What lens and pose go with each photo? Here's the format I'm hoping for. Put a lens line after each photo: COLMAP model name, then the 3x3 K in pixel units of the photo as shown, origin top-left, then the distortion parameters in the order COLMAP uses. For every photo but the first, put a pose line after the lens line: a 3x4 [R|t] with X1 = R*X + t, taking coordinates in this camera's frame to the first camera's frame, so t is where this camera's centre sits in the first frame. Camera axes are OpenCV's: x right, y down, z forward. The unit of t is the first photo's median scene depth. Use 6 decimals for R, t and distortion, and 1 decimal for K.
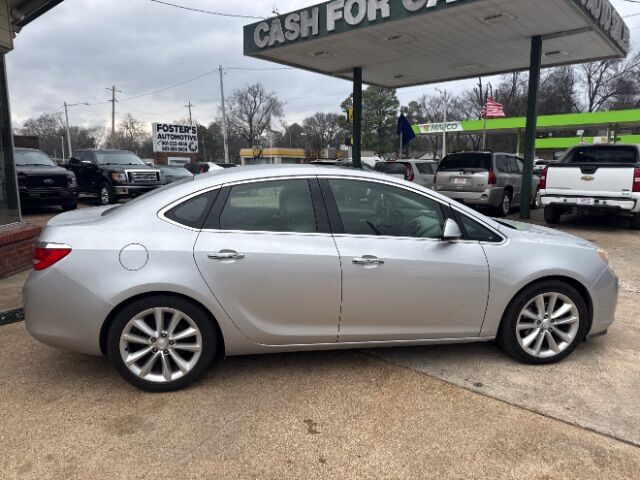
lens RADIAL K [[465.0, 0, 323.7], [0, 465.0, 240.4], [0, 0, 1]] dist [0.049138, -0.041463]
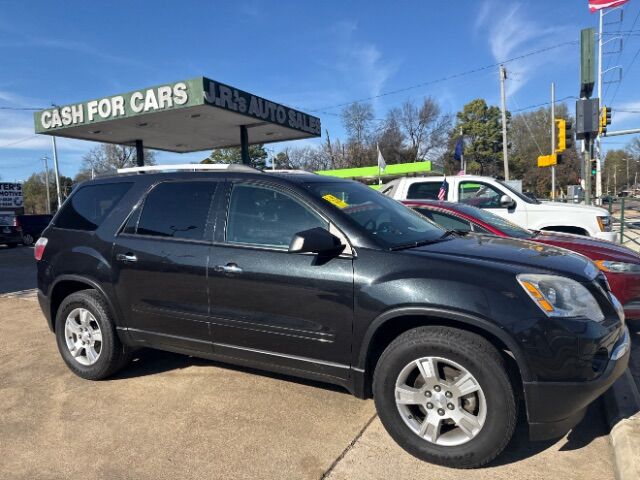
lens RADIAL K [[465.0, 0, 323.7], [0, 465.0, 240.3], [0, 0, 1]] dist [0.049138, -0.041463]
pose [[0.975990, -0.047429, 0.212591, 0.338220], [0.067990, 0.993575, -0.090474, 0.080617], [-0.206934, 0.102756, 0.972944, -0.438283]]
